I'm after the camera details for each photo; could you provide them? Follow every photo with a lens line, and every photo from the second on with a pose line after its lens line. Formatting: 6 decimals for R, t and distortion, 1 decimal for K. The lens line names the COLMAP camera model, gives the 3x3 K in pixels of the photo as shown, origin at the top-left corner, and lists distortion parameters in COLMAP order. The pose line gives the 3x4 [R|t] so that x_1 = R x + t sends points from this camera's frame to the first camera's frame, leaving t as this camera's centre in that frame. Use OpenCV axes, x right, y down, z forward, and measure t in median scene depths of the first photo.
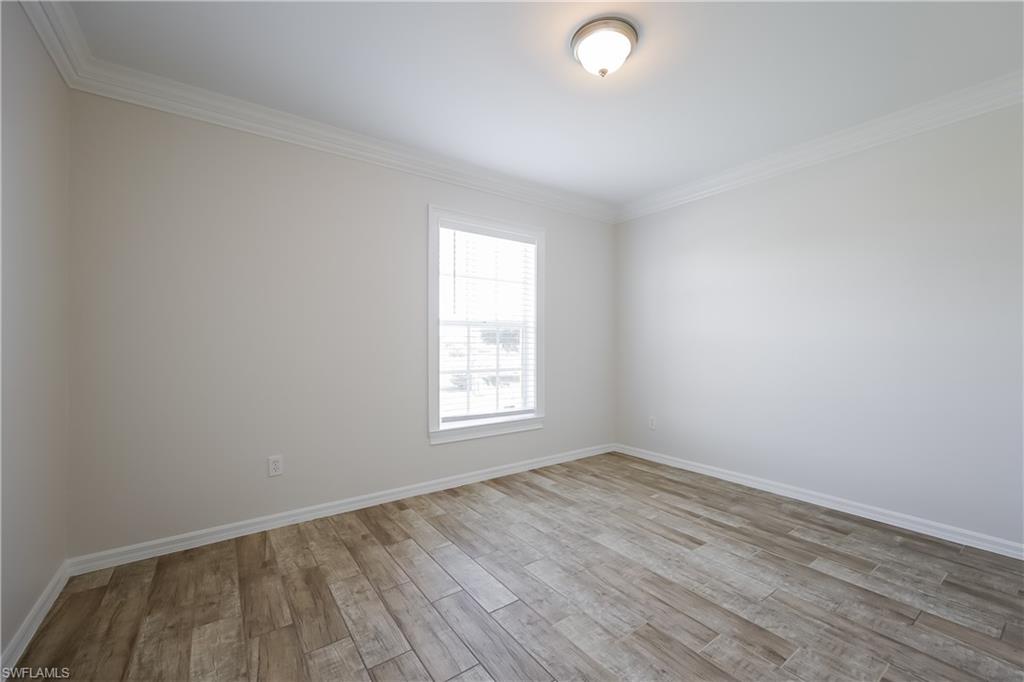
lens RADIAL K [[412.1, 0, 511.6], [0, 412.1, 347.1], [0, 0, 1]] dist [0.002779, 0.000732]
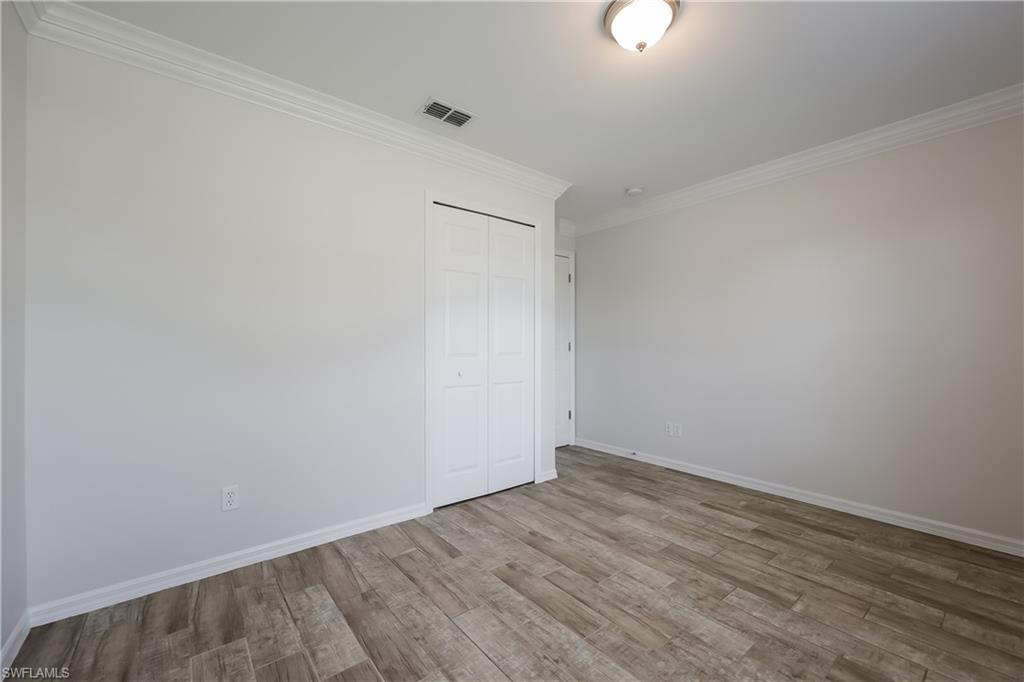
lens RADIAL K [[412.1, 0, 511.6], [0, 412.1, 347.1], [0, 0, 1]] dist [0.002779, 0.000732]
pose [[-0.998750, 0.004593, -0.049775, 0.569559], [0.004294, 0.999972, 0.006116, -0.010947], [0.049802, 0.005895, -0.998742, 1.953151]]
